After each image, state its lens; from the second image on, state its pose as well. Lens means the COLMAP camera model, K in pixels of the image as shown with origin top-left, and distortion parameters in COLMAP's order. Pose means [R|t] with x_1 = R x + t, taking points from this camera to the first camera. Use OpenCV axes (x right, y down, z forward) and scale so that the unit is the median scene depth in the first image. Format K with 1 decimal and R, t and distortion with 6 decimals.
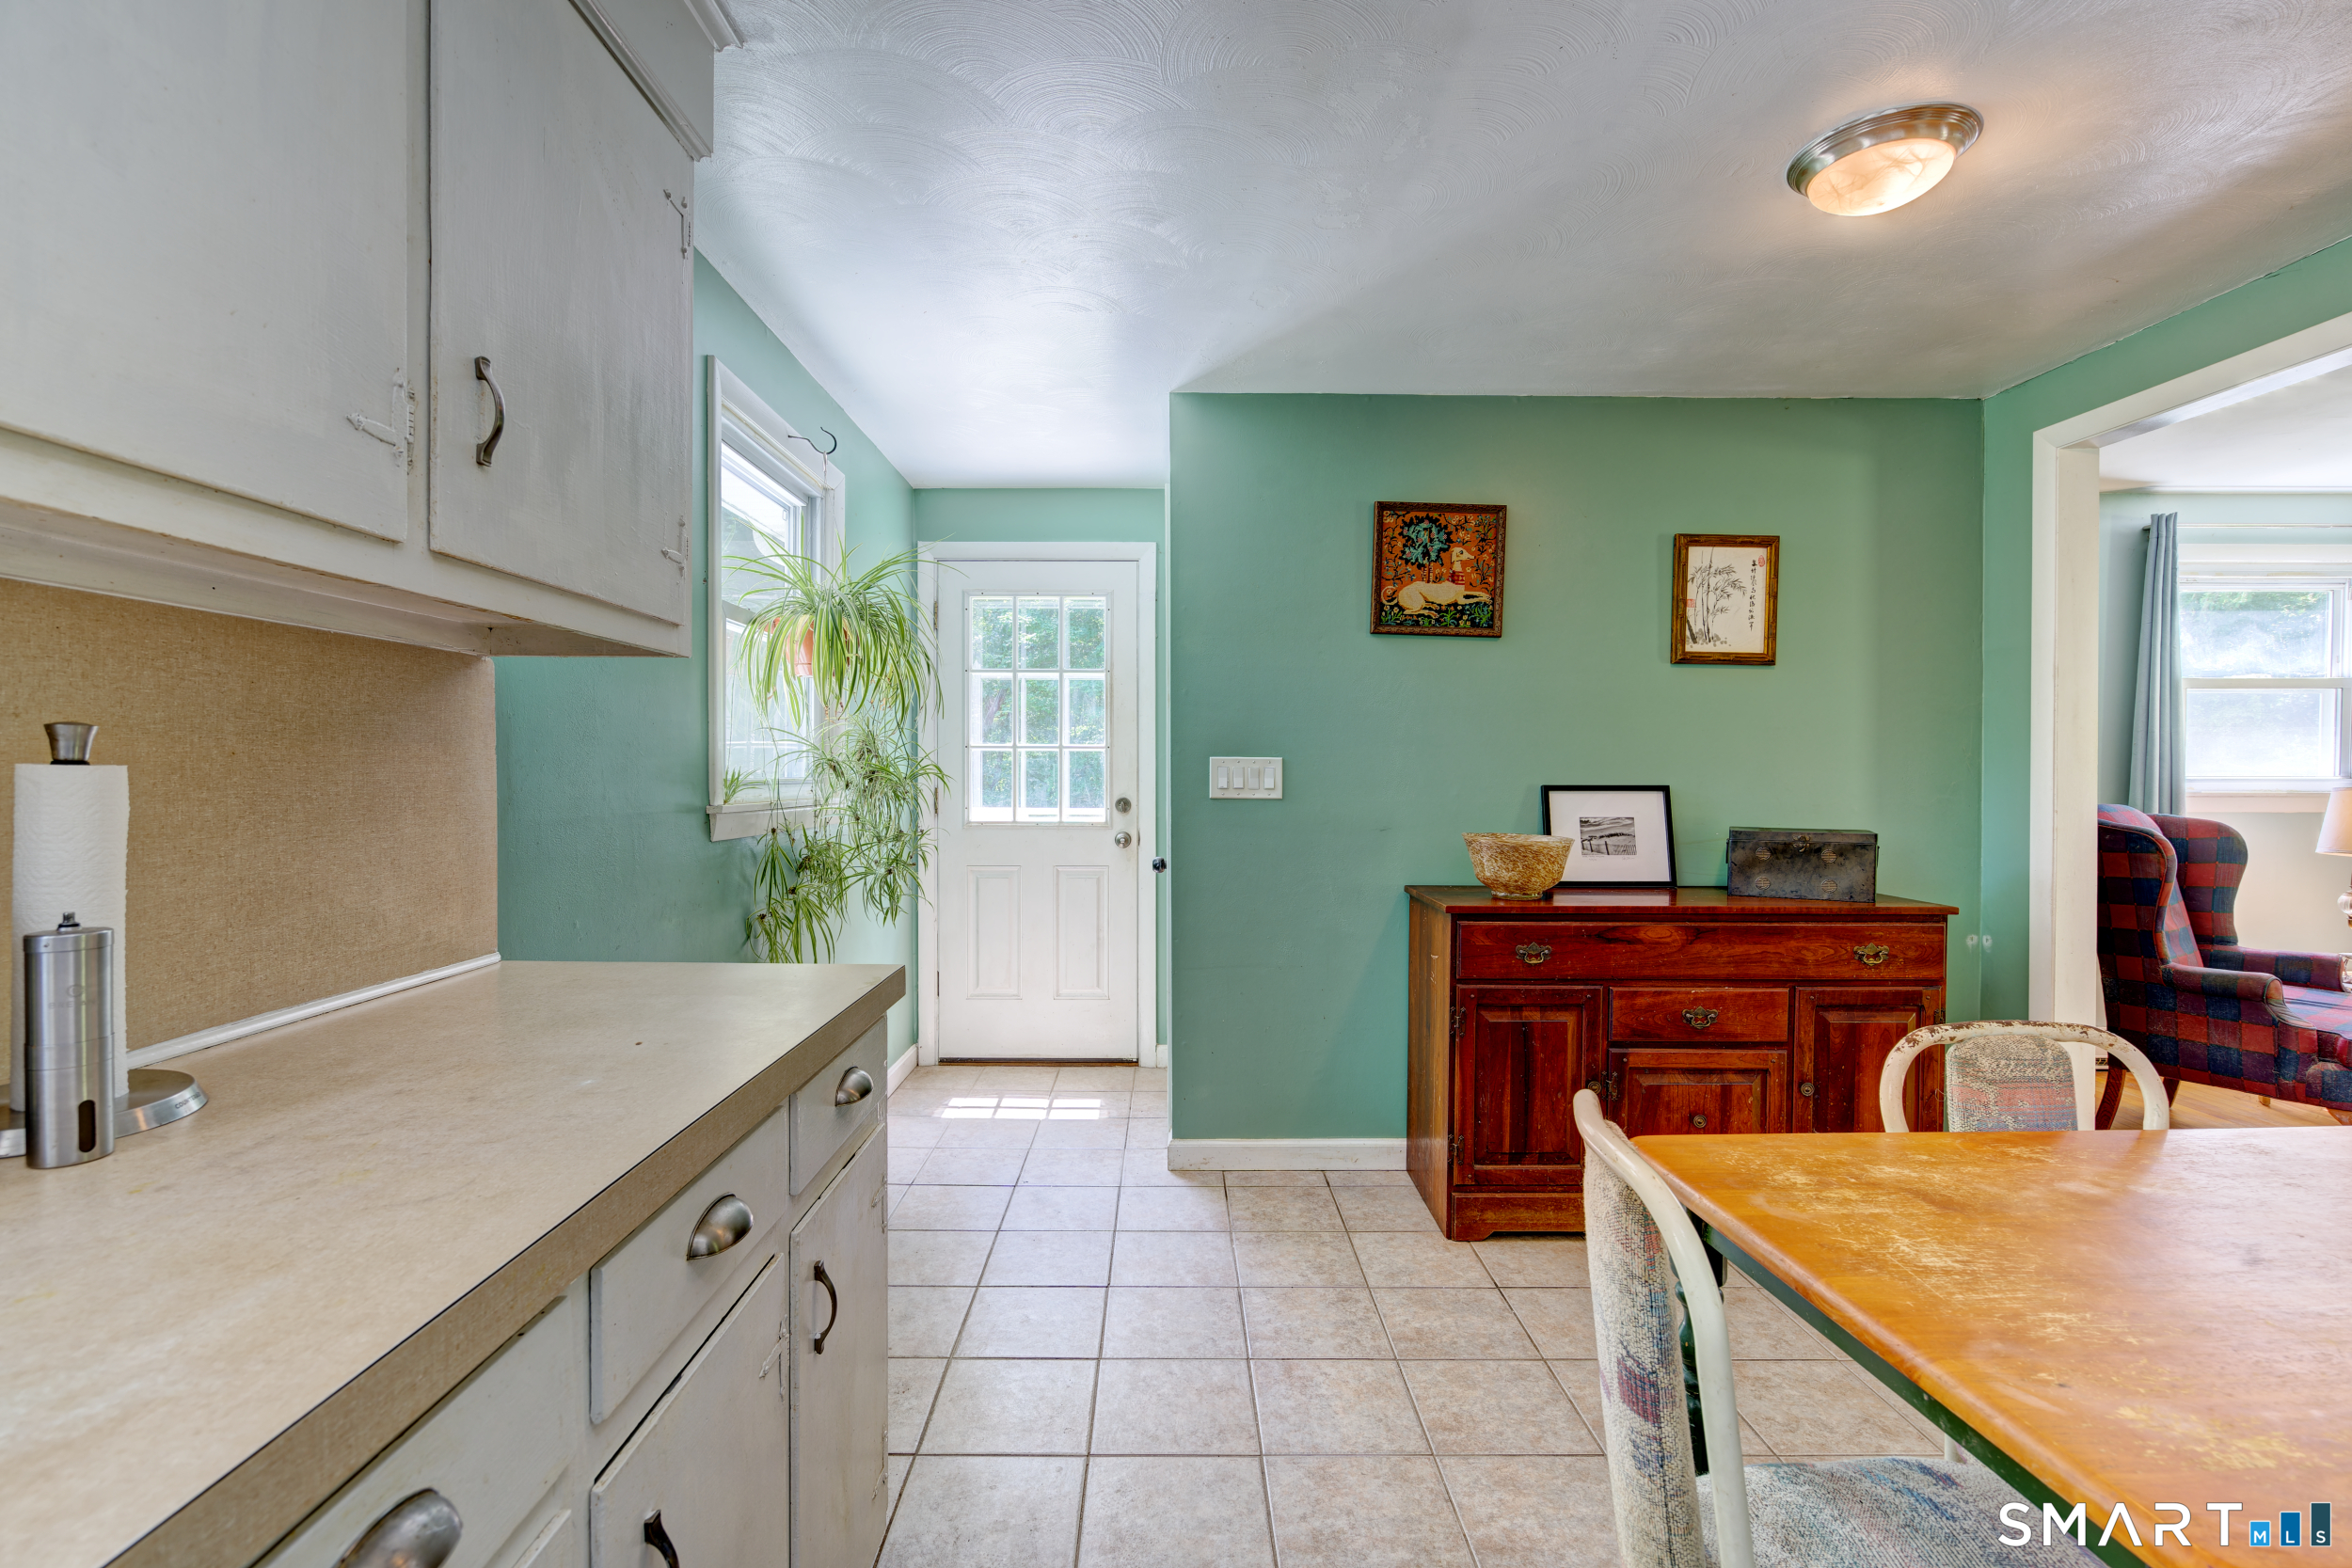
lens RADIAL K [[1060.7, 0, 1170.5], [0, 1060.7, 786.4], [0, 0, 1]] dist [-0.009639, 0.003051]
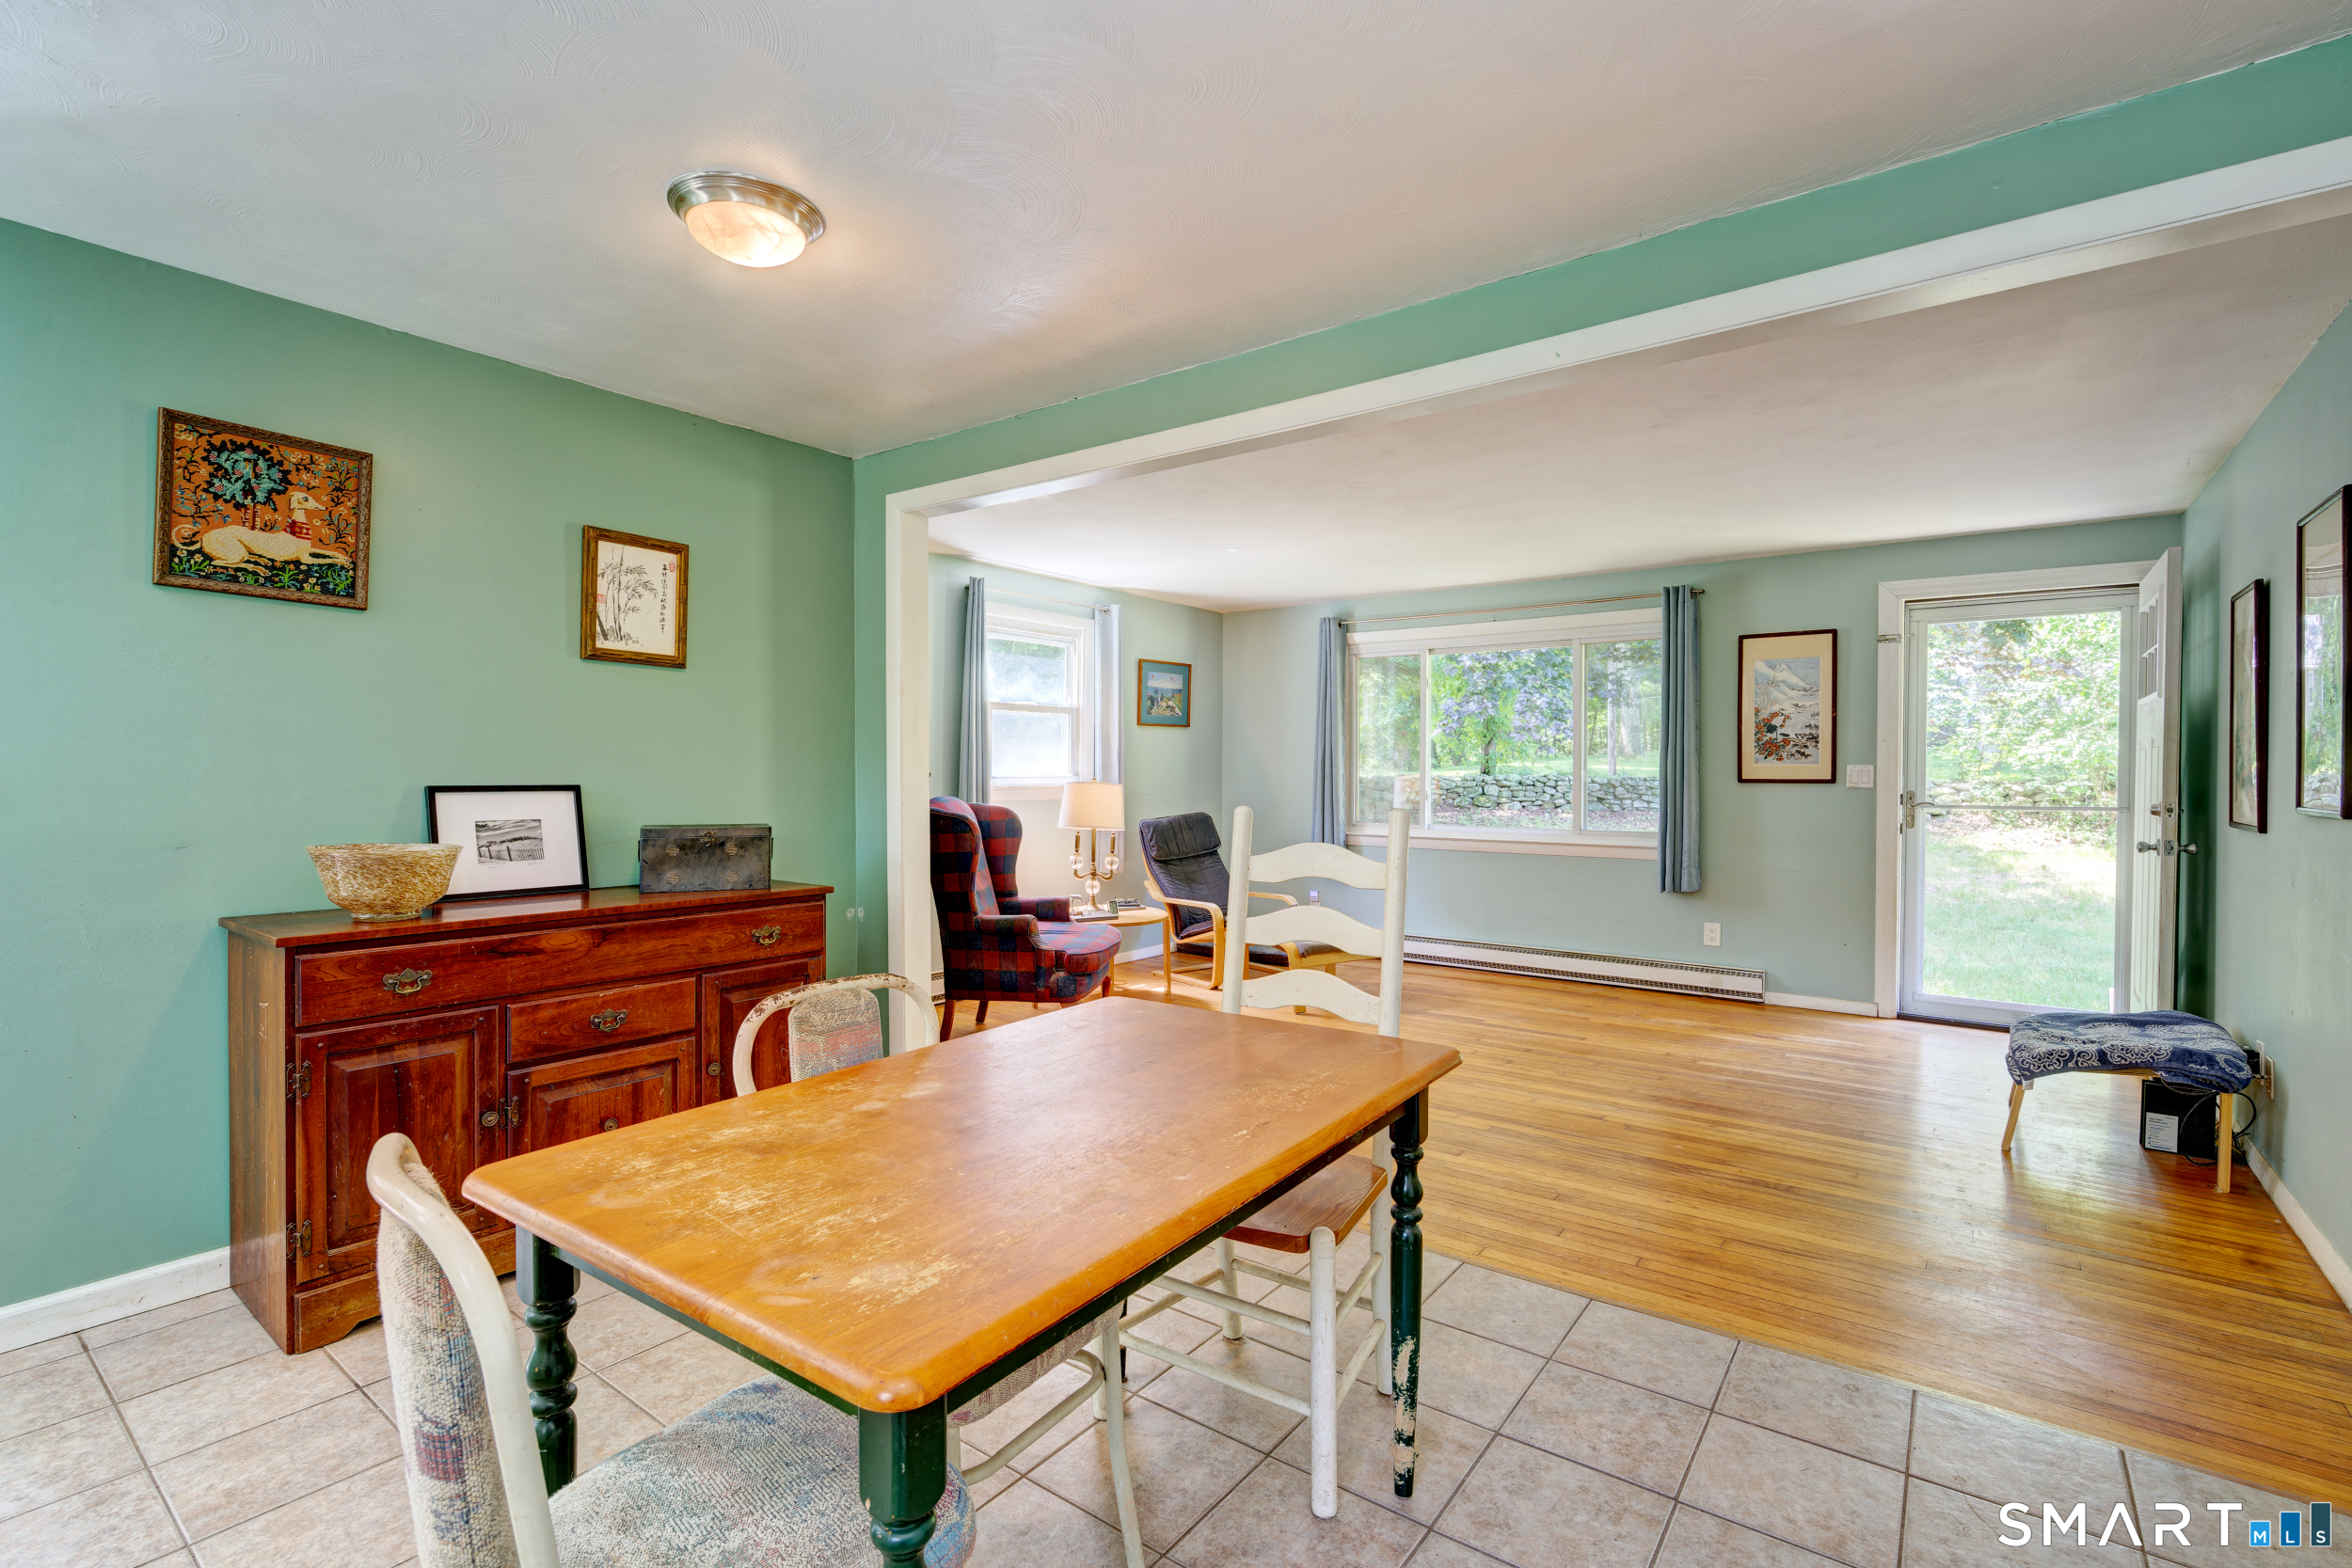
lens RADIAL K [[1060.7, 0, 1180.4], [0, 1060.7, 786.2], [0, 0, 1]] dist [-0.009639, 0.003051]
pose [[0.603959, -0.010090, 0.796952, 0.038629], [0.009642, 0.999939, 0.005353, 0.000434], [-0.796957, 0.004451, 0.604019, -0.019498]]
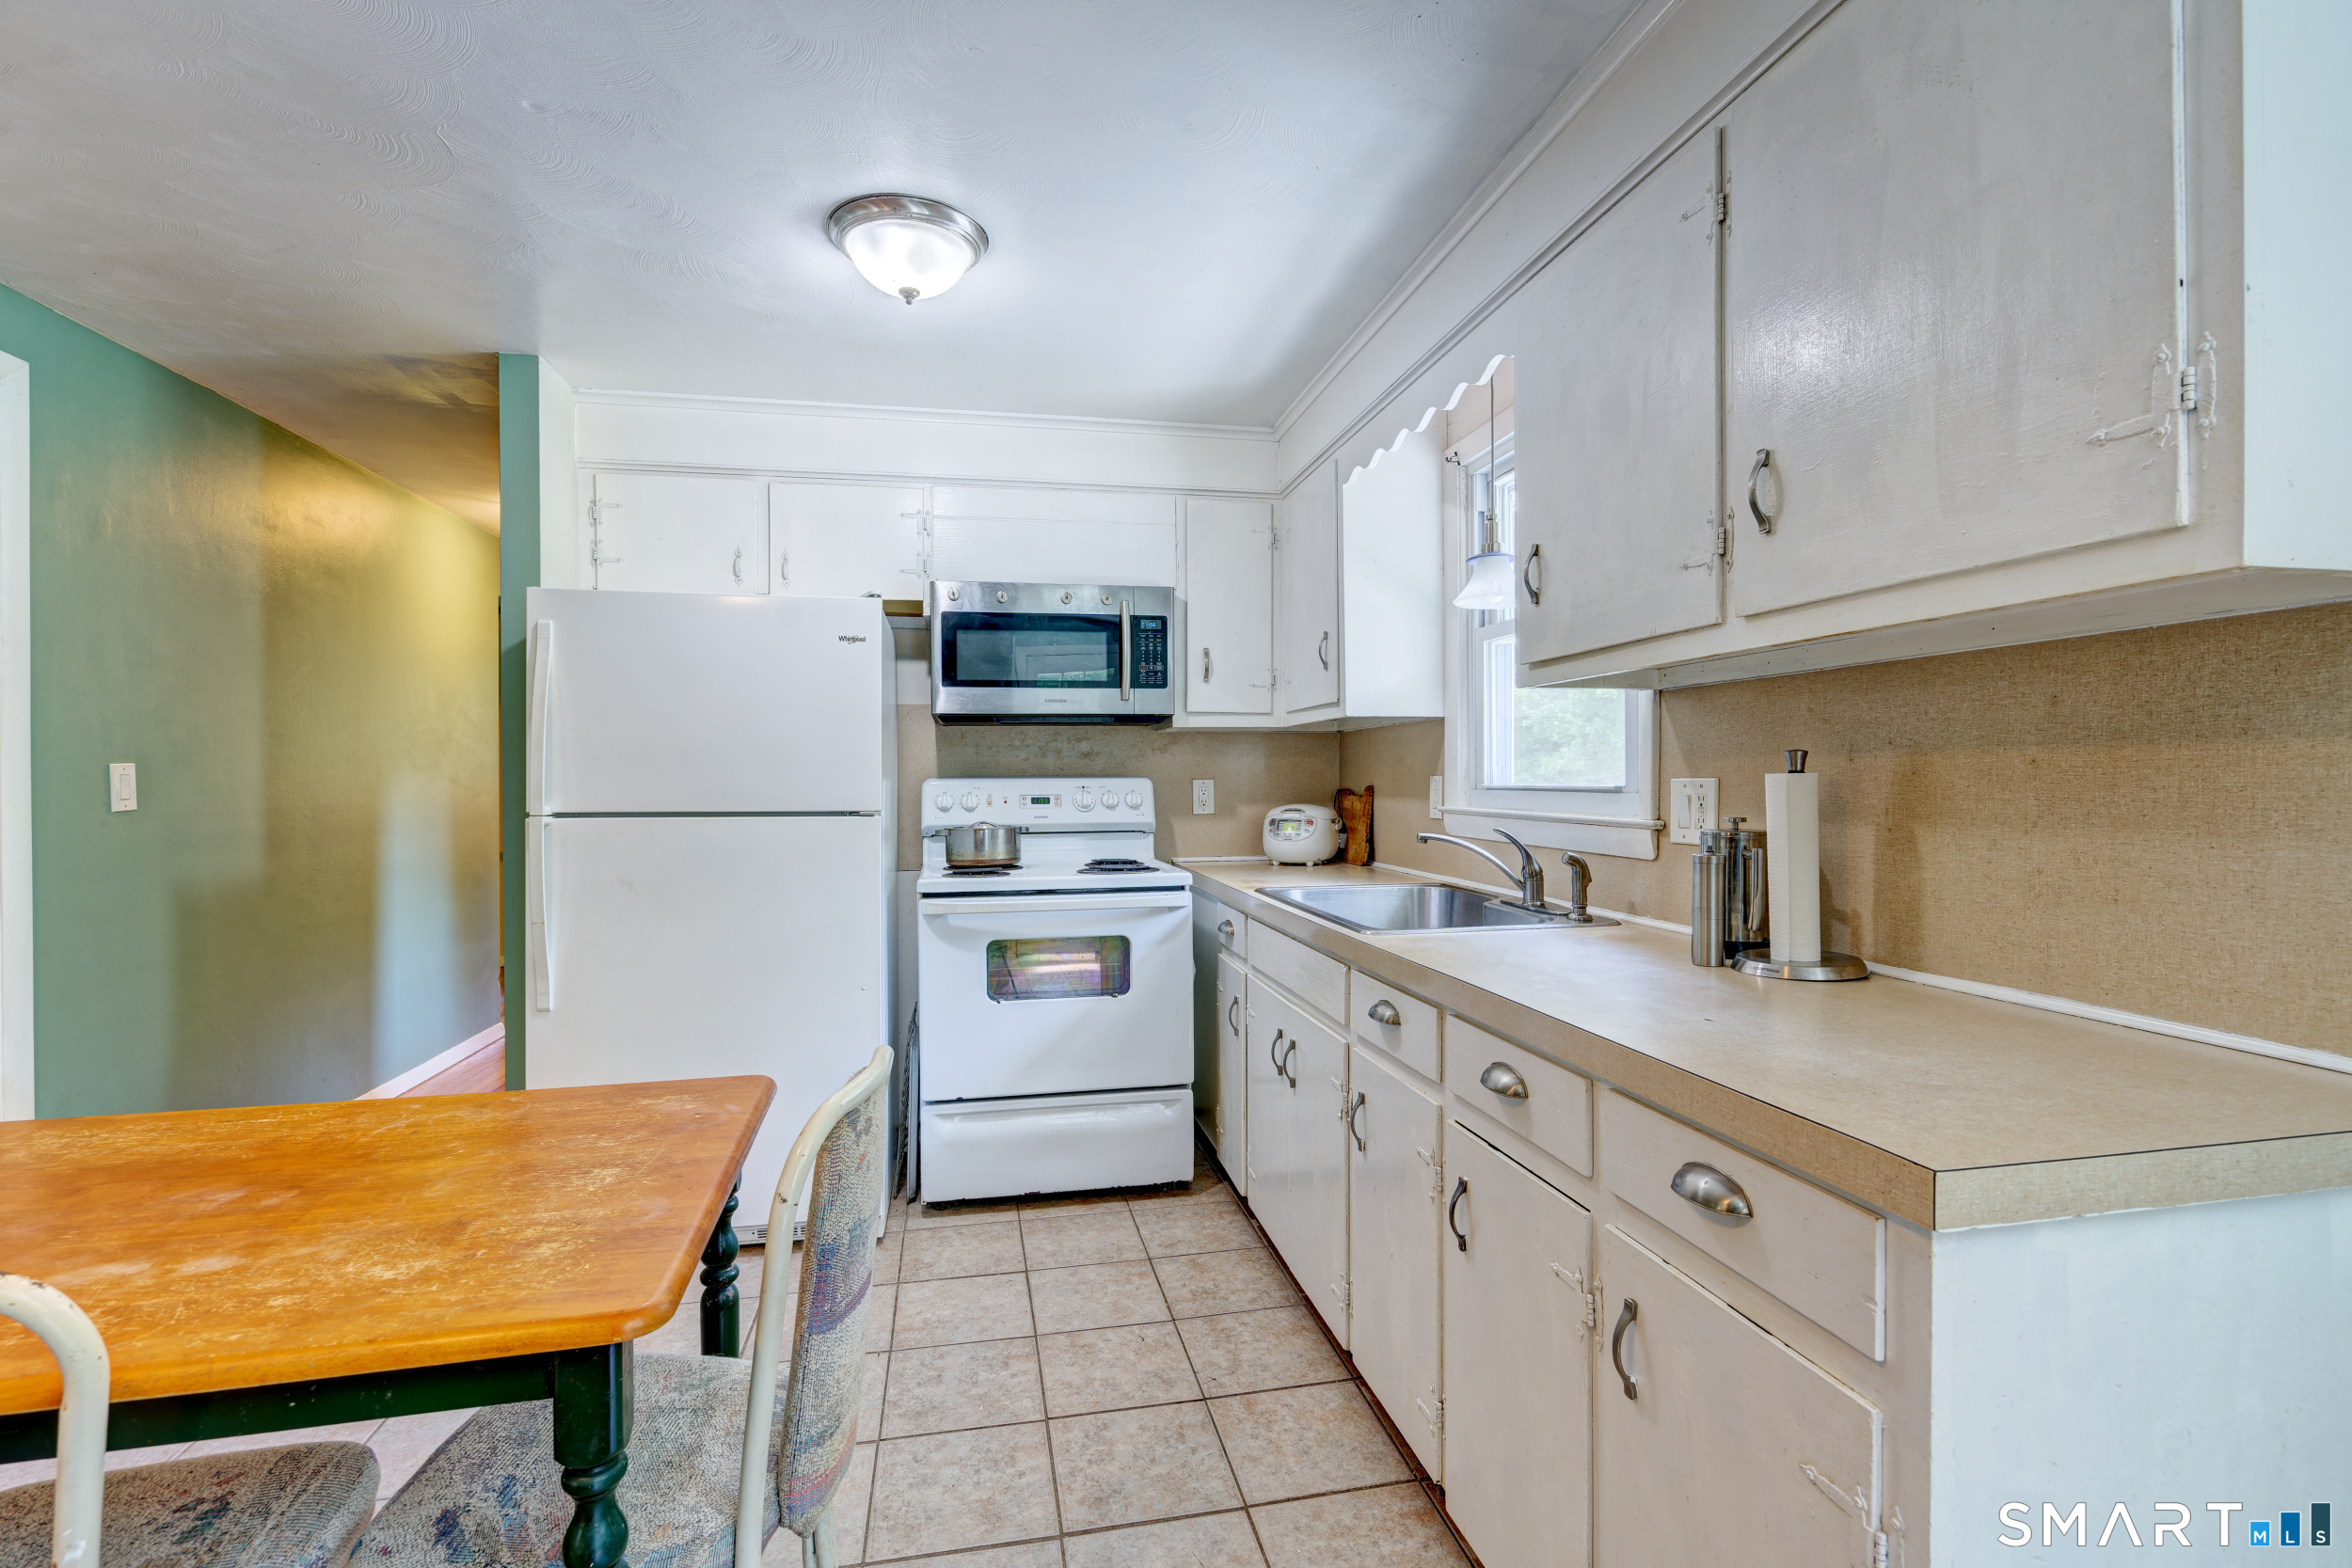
lens RADIAL K [[1060.7, 0, 1178.4], [0, 1060.7, 787.6], [0, 0, 1]] dist [-0.009639, 0.003051]
pose [[-0.980704, 0.000666, -0.195496, 0.109882], [-0.003860, 0.999733, 0.022769, -0.010564], [0.195459, 0.023084, -0.980440, 0.823181]]
